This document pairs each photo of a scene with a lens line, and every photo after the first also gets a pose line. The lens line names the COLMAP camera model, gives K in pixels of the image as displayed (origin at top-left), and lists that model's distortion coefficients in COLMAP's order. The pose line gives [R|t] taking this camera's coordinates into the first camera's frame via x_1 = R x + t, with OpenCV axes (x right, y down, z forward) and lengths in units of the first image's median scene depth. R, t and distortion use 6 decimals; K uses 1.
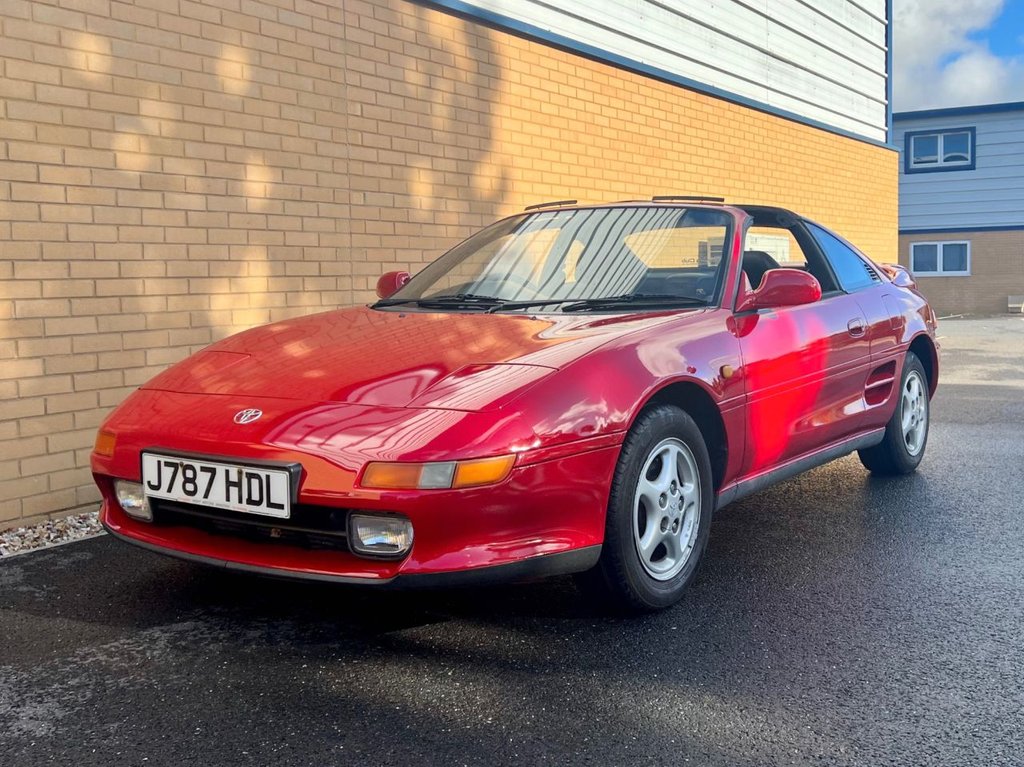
lens RADIAL K [[1056.1, 0, 595.6], [0, 1056.1, 348.7], [0, 0, 1]] dist [0.009515, 0.000000]
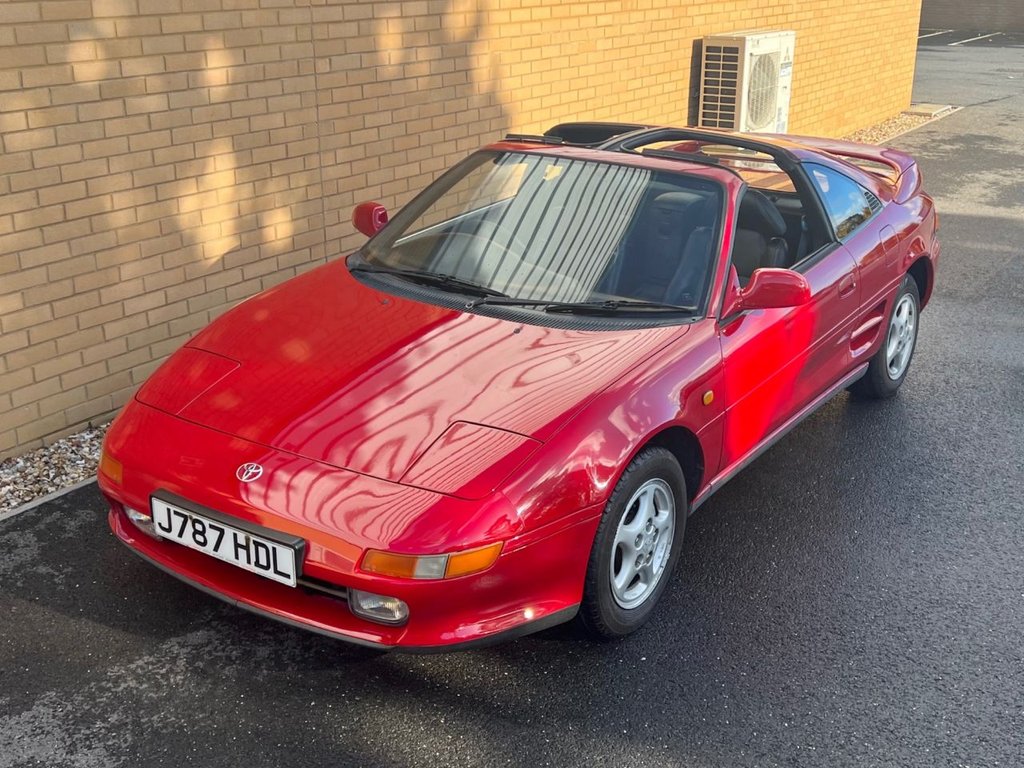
lens RADIAL K [[1149.2, 0, 529.1], [0, 1149.2, 356.3], [0, 0, 1]] dist [0.019779, 0.000000]
pose [[0.999191, 0.027846, -0.029021, -0.014287], [-0.019152, 0.963922, 0.265495, -0.278611], [0.035367, -0.264724, 0.963675, -0.054174]]
